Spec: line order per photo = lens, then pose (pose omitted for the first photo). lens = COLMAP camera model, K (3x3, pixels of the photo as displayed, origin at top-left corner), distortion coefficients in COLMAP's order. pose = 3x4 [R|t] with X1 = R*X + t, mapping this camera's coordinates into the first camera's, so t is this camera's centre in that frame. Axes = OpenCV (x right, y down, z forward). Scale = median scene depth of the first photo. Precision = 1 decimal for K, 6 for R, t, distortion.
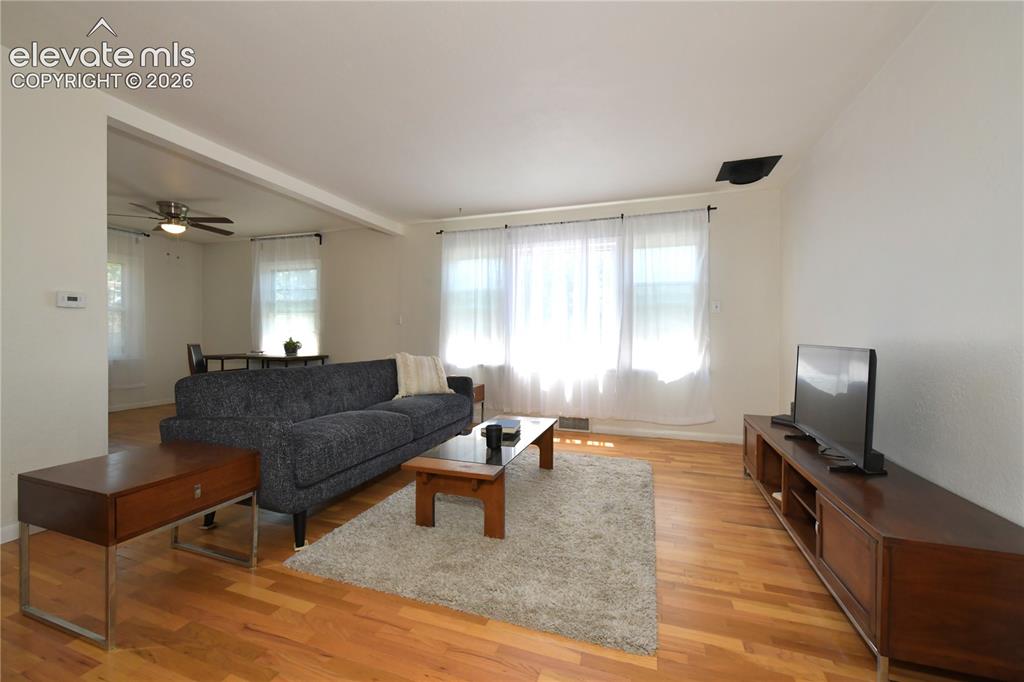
lens RADIAL K [[407.7, 0, 510.2], [0, 407.7, 337.7], [0, 0, 1]] dist [-0.008483, -0.001103]
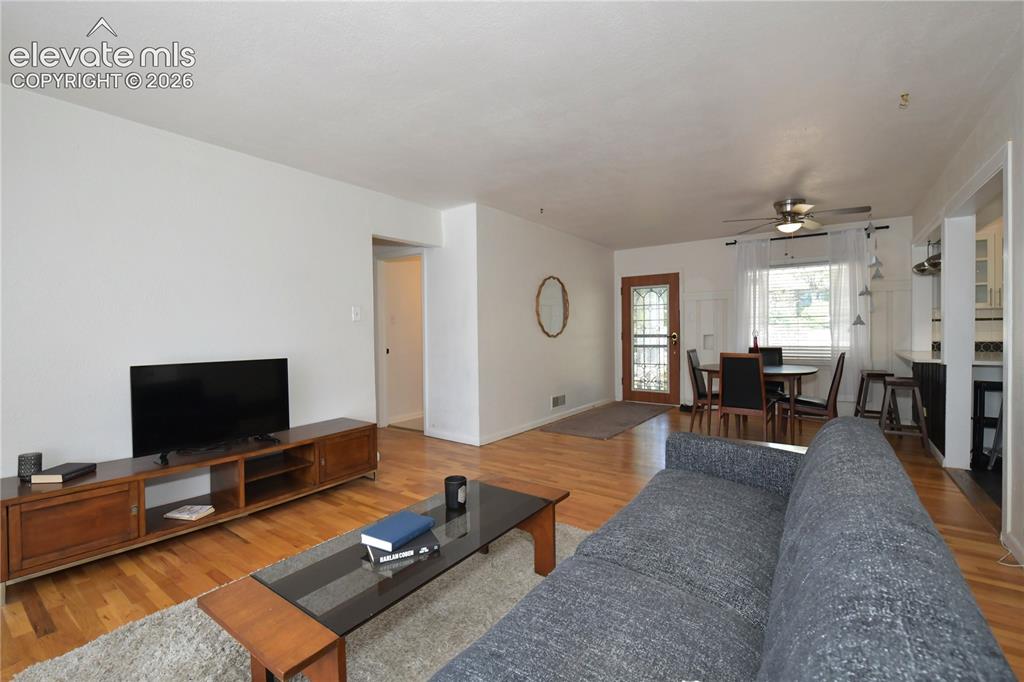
lens RADIAL K [[445.0, 0, 507.5], [0, 445.0, 338.6], [0, 0, 1]] dist [-0.013213, -0.000106]
pose [[-0.955973, -0.000034, 0.293454, -0.209172], [0.007175, 0.999698, 0.023491, -0.034291], [-0.293367, 0.024562, -0.955684, 0.972662]]
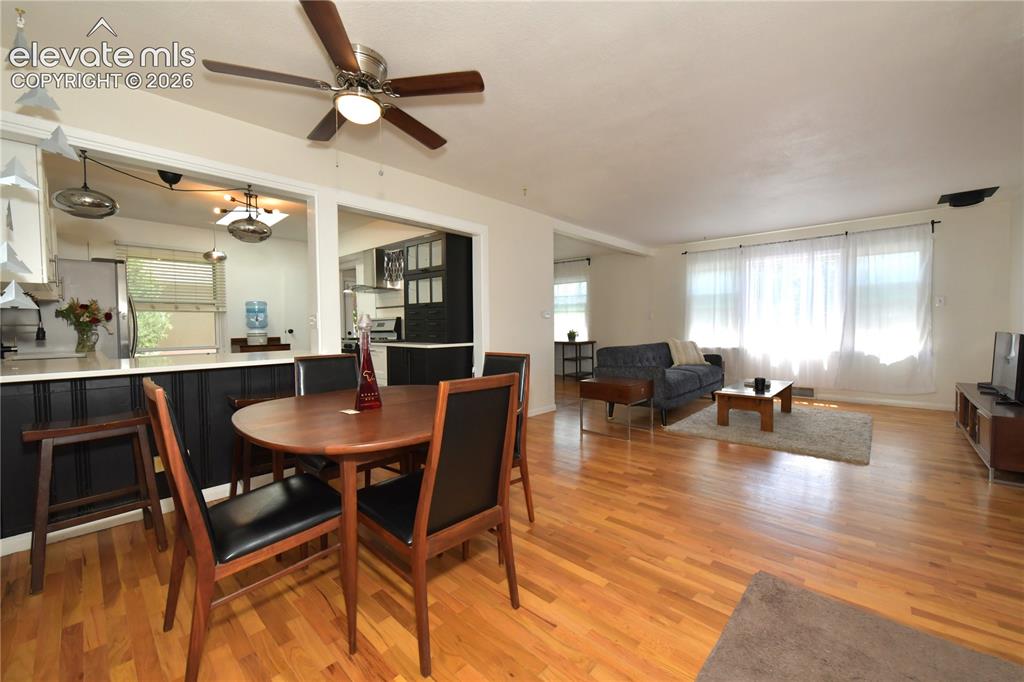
lens RADIAL K [[407.7, 0, 508.9], [0, 407.7, 338.6], [0, 0, 1]] dist [-0.008483, -0.001103]
pose [[0.915775, -0.000869, -0.401691, -0.186201], [0.012482, 0.999576, 0.026294, -0.010159], [0.401498, -0.029093, 0.915398, -0.603240]]
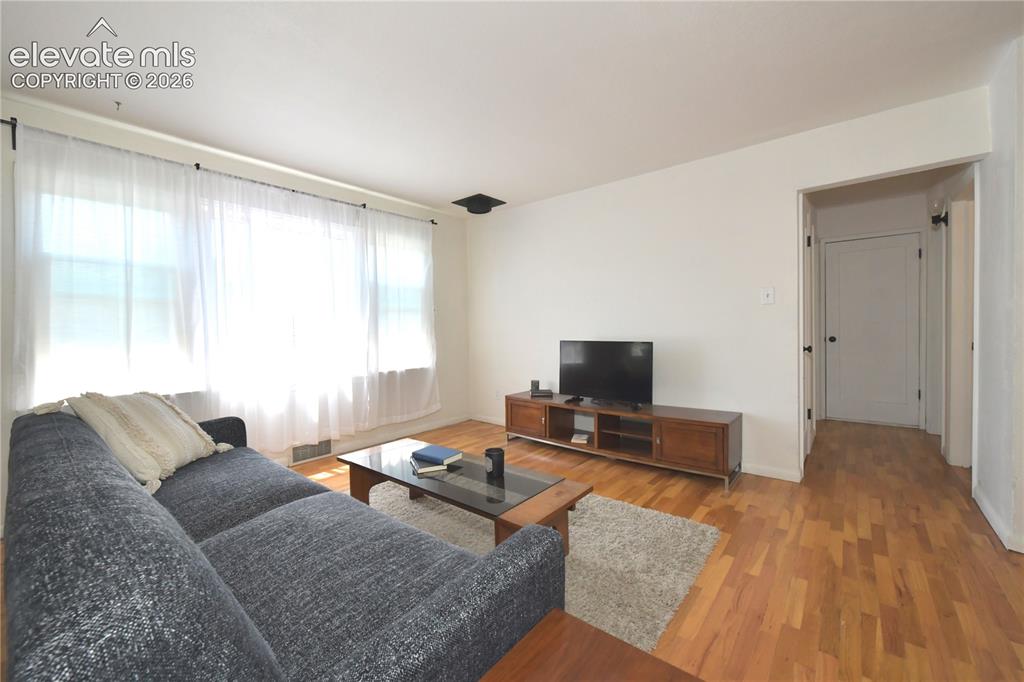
lens RADIAL K [[407.7, 0, 511.9], [0, 407.7, 338.5], [0, 0, 1]] dist [-0.008483, -0.001103]
pose [[0.353481, -0.034607, 0.934801, -0.451809], [0.022090, 0.999346, 0.028644, -0.021991], [-0.935181, 0.010525, 0.354014, 0.366386]]
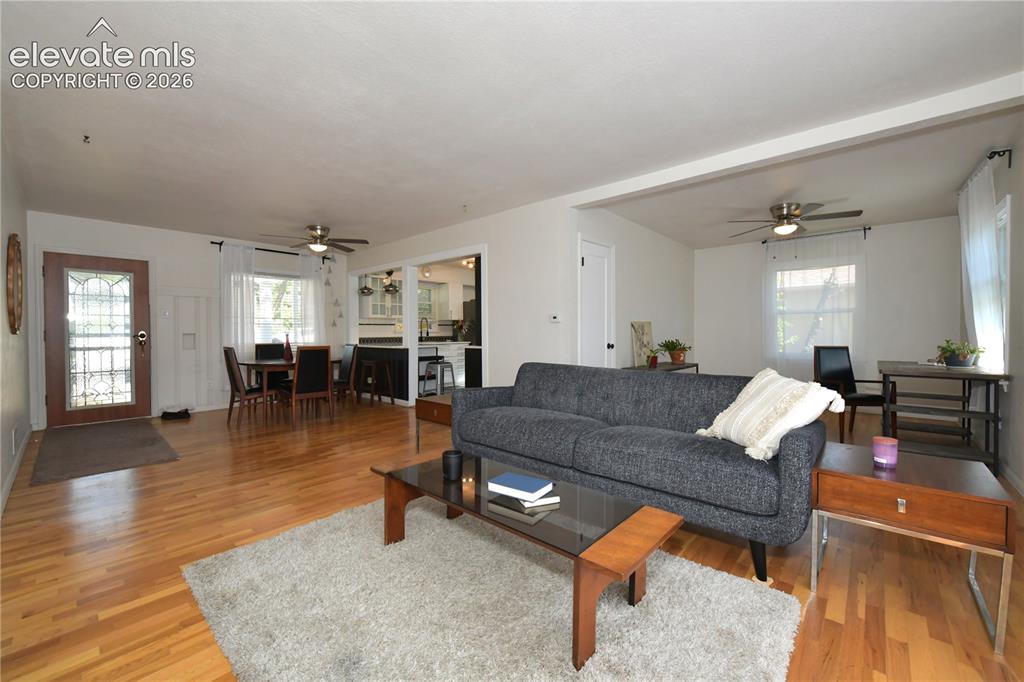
lens RADIAL K [[407.7, 0, 511.7], [0, 407.7, 338.5], [0, 0, 1]] dist [-0.008483, -0.001103]
pose [[-0.389658, 0.008443, -0.920921, 0.362987], [-0.003658, 0.999936, 0.010715, -0.009706], [0.920952, 0.007544, -0.389603, 0.787084]]
